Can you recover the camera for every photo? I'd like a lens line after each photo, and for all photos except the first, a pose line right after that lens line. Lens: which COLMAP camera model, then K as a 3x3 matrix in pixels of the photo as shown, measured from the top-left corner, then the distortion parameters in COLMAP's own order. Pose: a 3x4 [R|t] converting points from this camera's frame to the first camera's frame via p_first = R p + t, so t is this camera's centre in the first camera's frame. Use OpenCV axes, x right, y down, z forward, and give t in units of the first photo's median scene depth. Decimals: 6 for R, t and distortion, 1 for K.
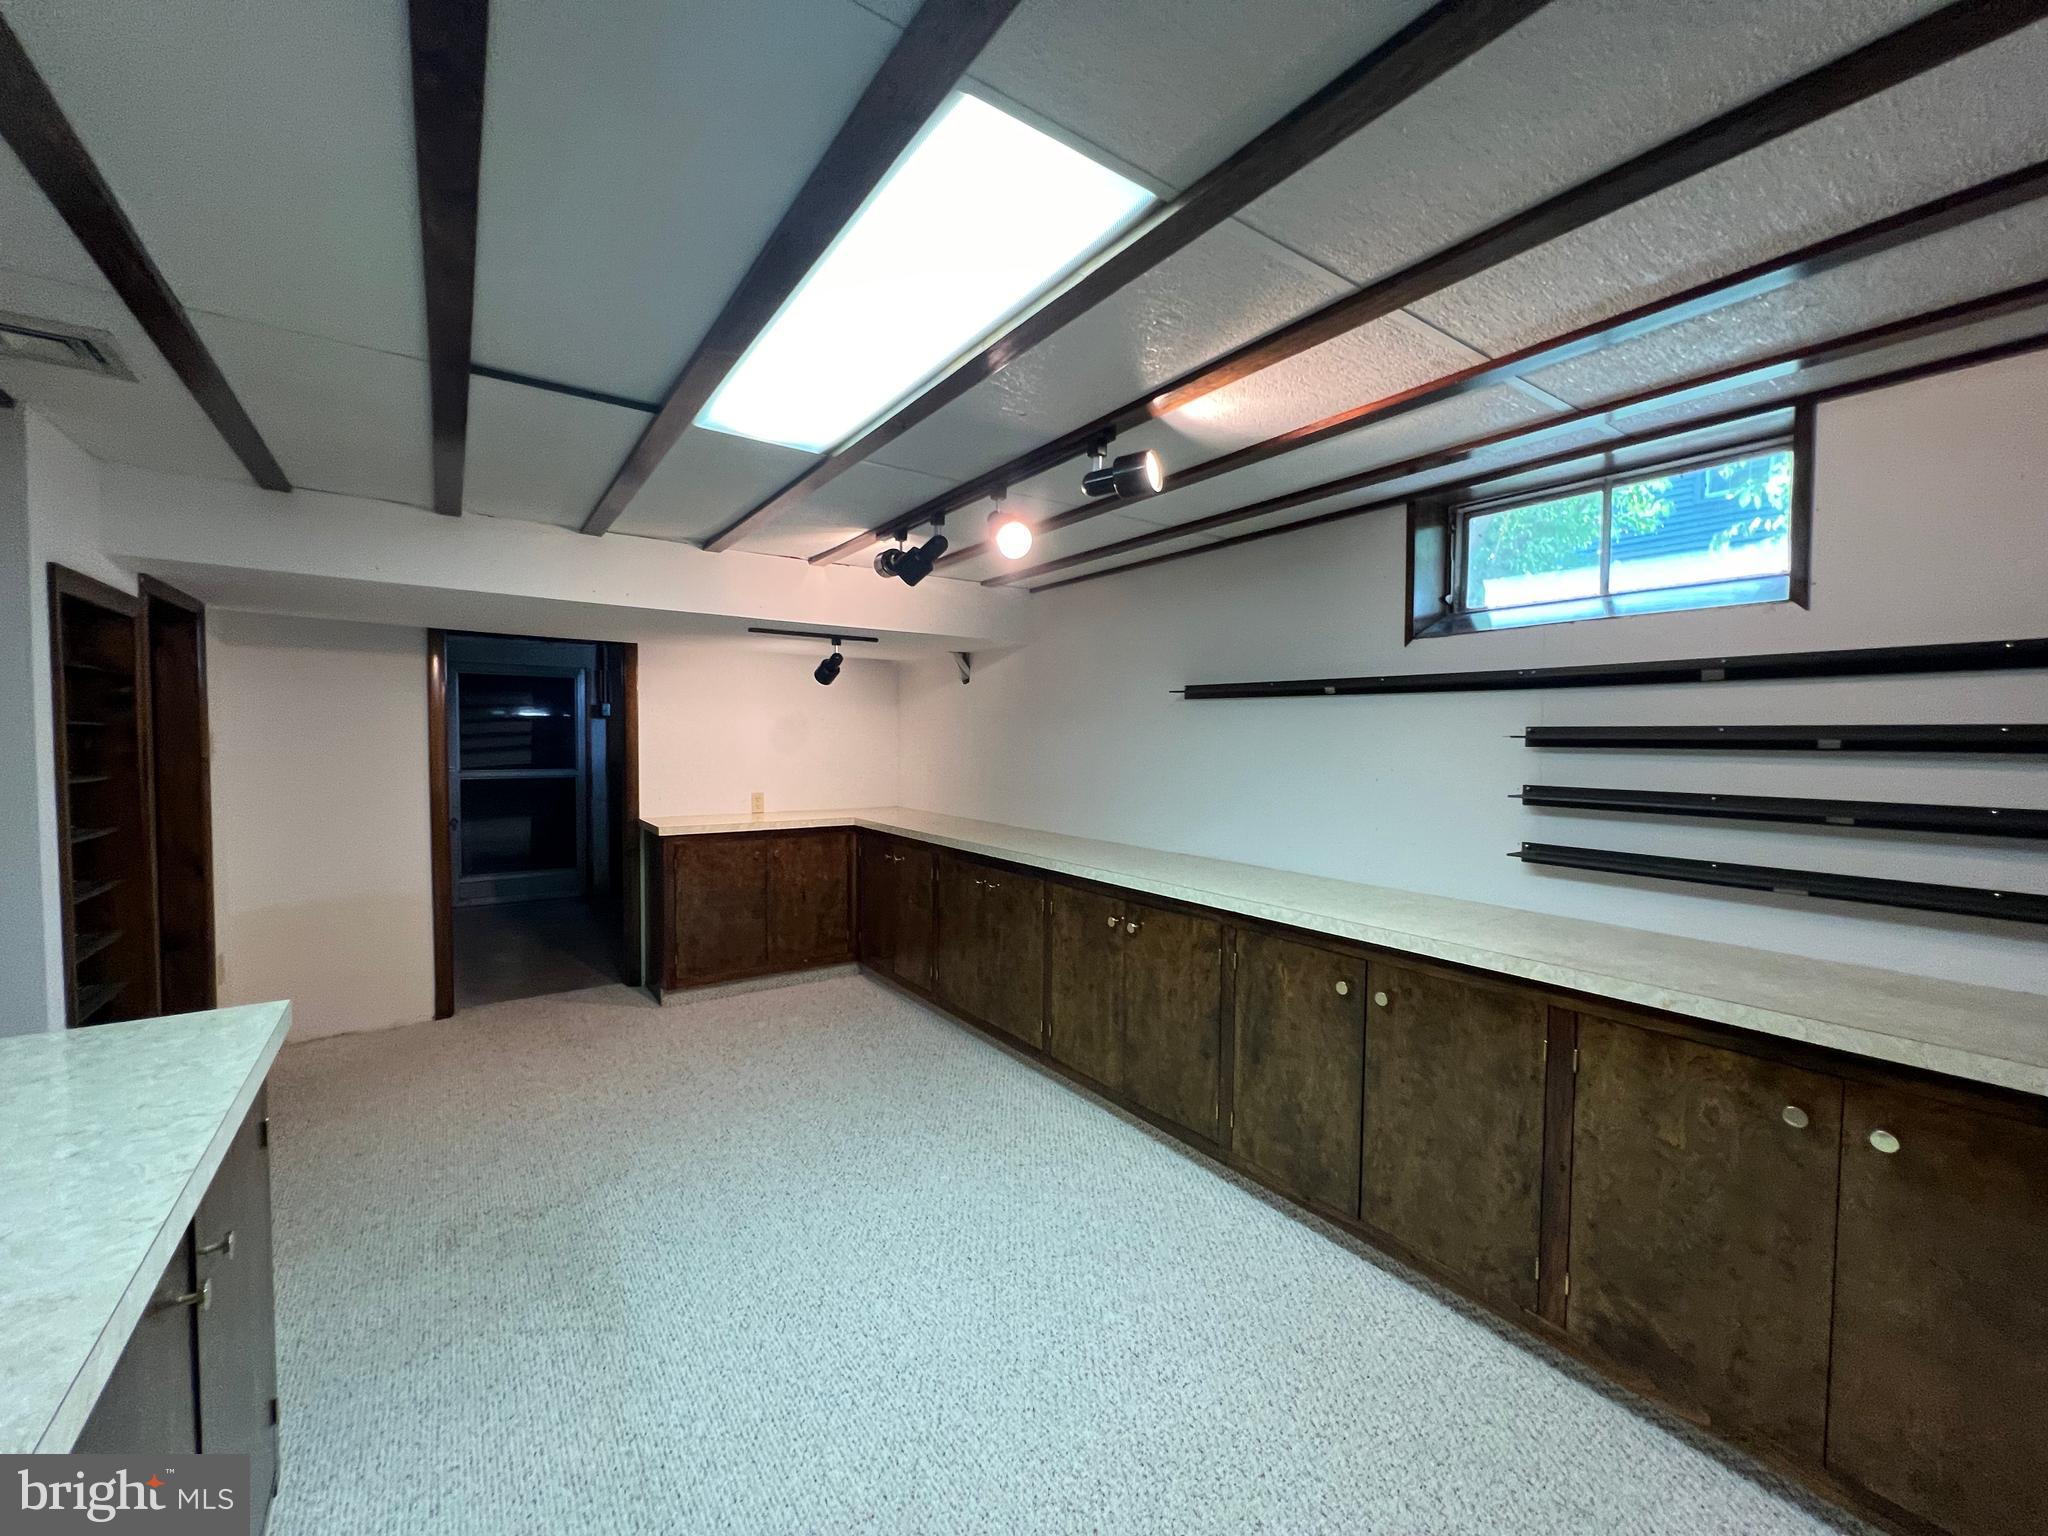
lens RADIAL K [[821.0, 0, 1029.5], [0, 821.0, 772.5], [0, 0, 1]] dist [-0.000453, -0.000089]
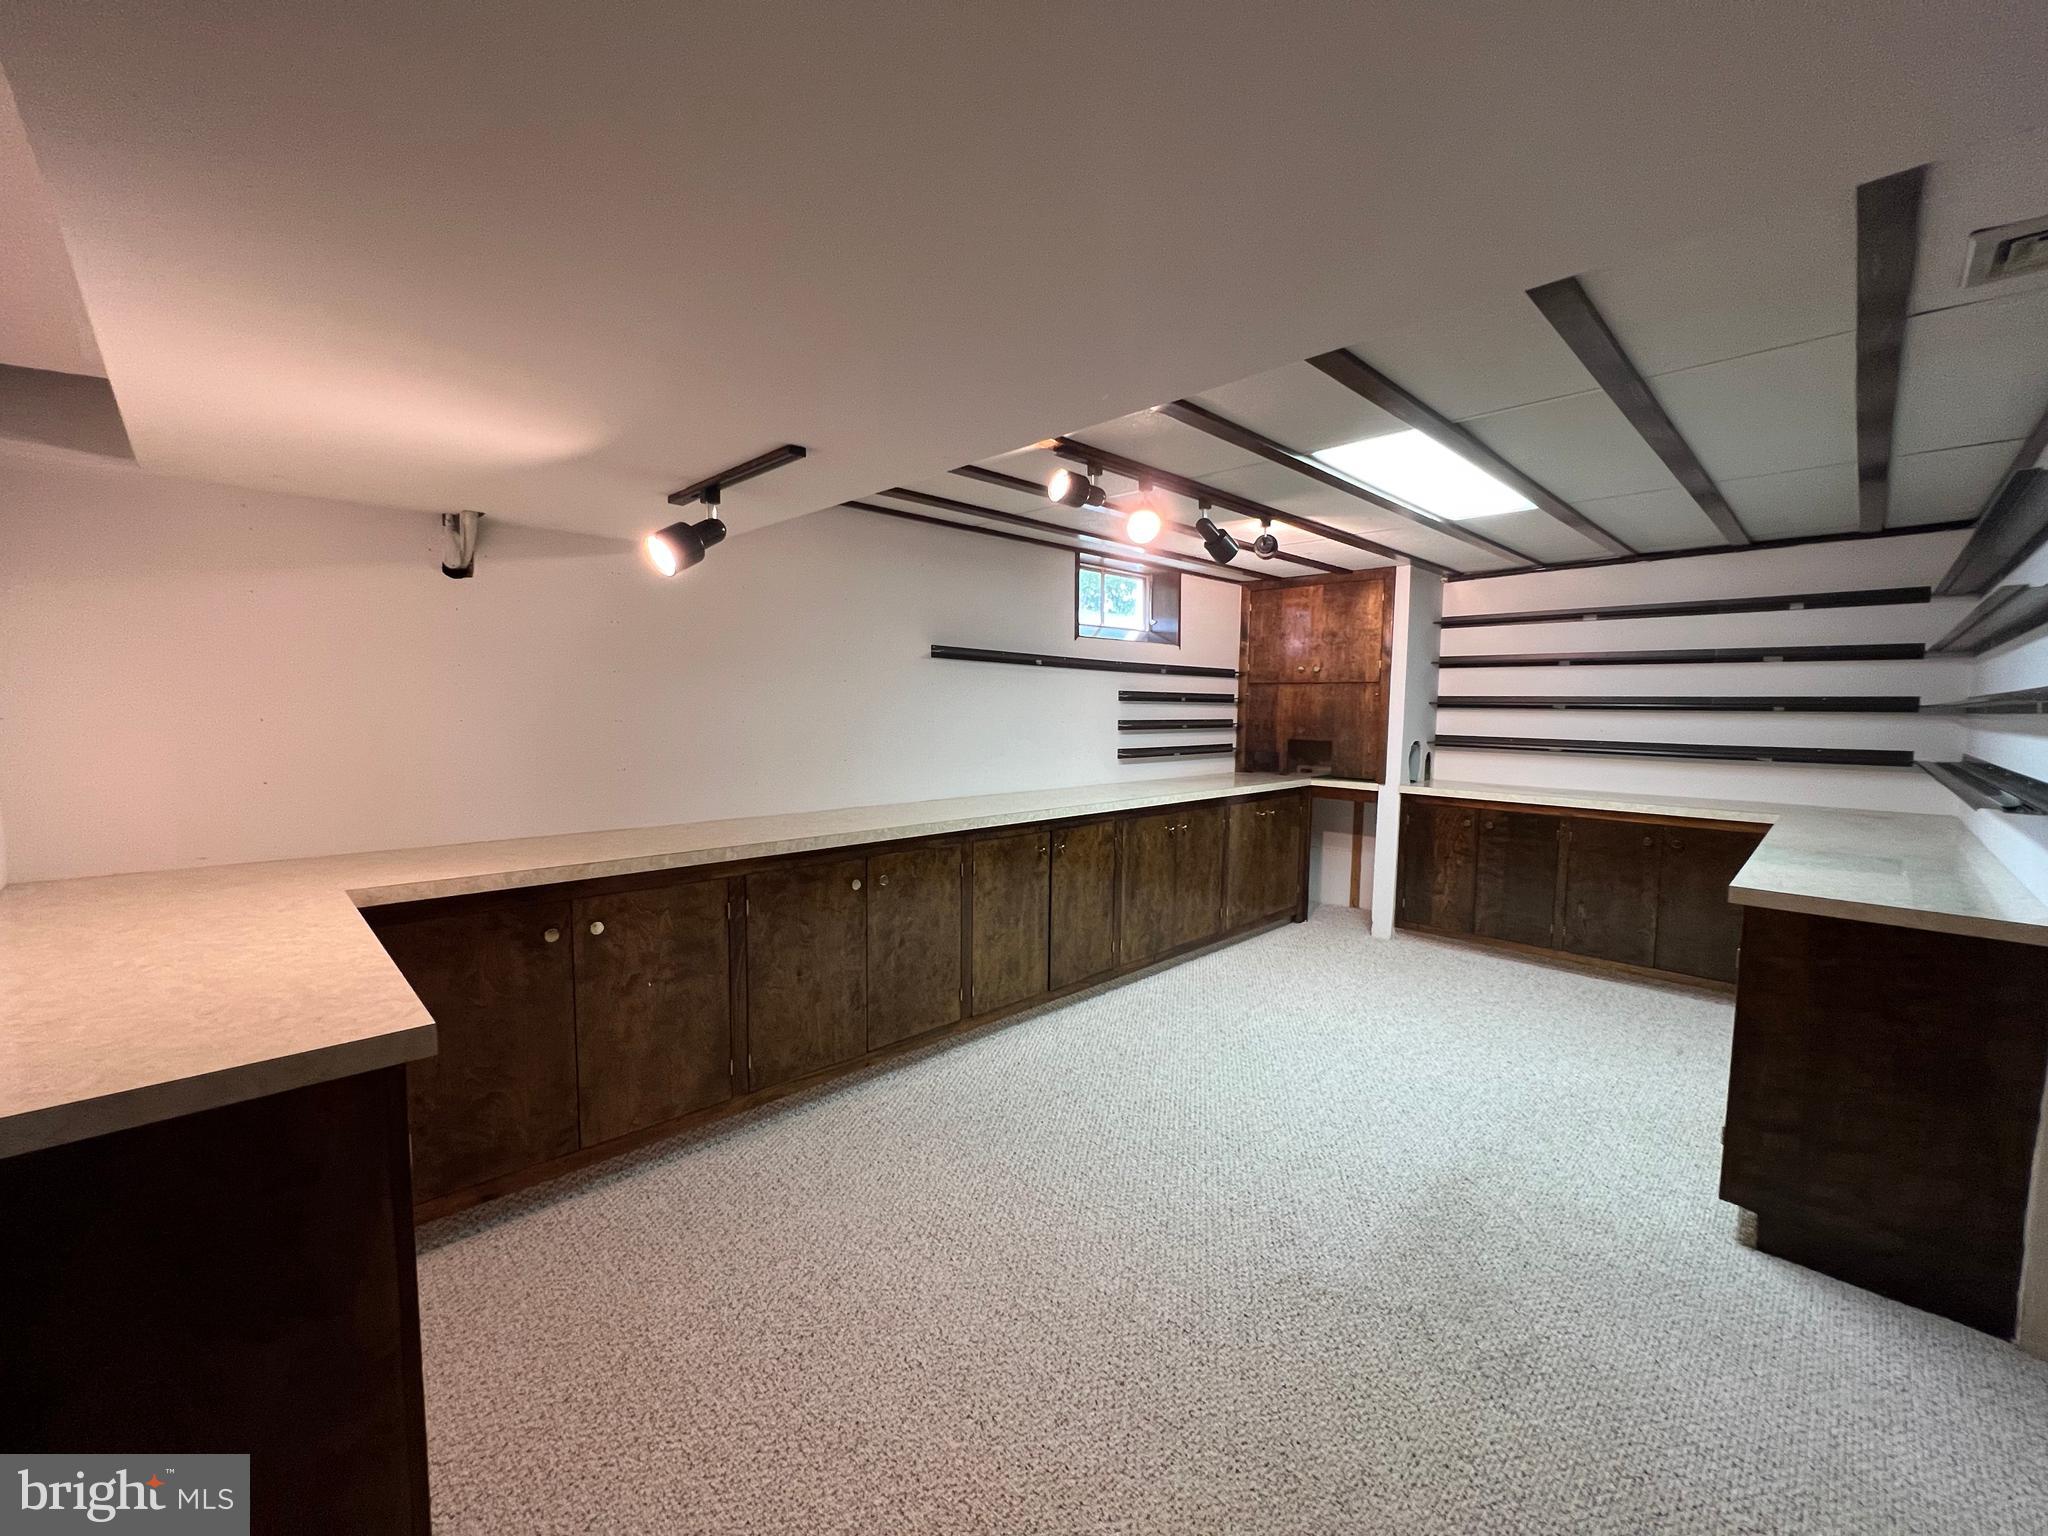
lens RADIAL K [[821.0, 0, 1030.4], [0, 821.0, 765.9], [0, 0, 1]] dist [-0.000453, -0.000089]
pose [[-0.163282, -0.087116, 0.982726, -1.200100], [0.026665, 0.995340, 0.092664, -0.058165], [-0.986219, 0.041334, -0.160198, 1.389676]]
